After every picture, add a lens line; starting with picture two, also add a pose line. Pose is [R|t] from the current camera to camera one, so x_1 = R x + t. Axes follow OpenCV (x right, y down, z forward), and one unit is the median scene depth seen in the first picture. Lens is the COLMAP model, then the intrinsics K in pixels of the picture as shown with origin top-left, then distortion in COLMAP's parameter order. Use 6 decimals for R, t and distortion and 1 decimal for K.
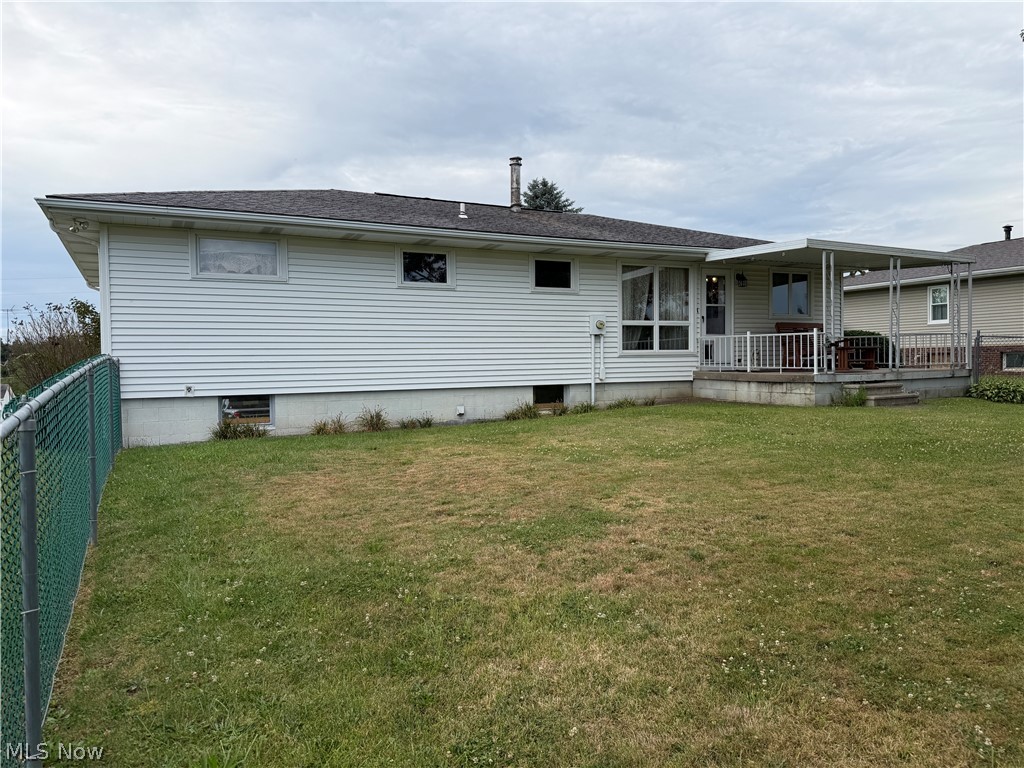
lens RADIAL K [[720.6, 0, 510.8], [0, 720.6, 376.3], [0, 0, 1]] dist [0.025224, -0.008116]
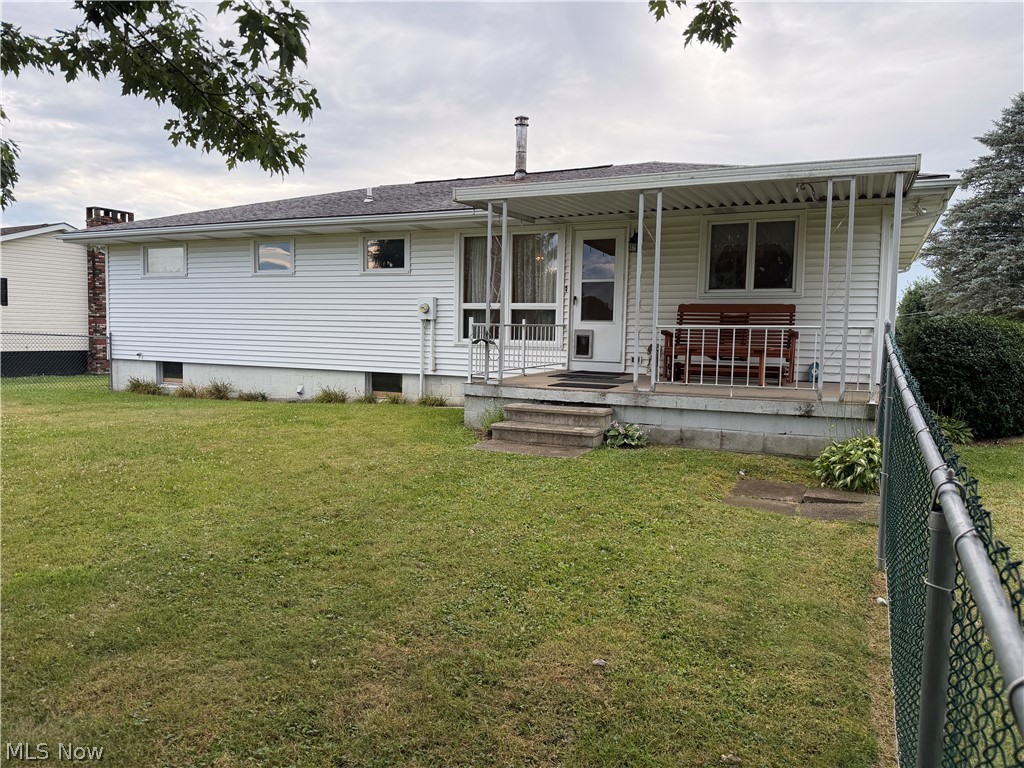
lens RADIAL K [[720.6, 0, 511.3], [0, 720.6, 390.3], [0, 0, 1]] dist [0.025224, -0.008116]
pose [[0.592314, 0.091377, -0.800509, 0.862246], [-0.047561, 0.995781, 0.078476, -0.044325], [0.804302, -0.008410, 0.594161, 0.538894]]
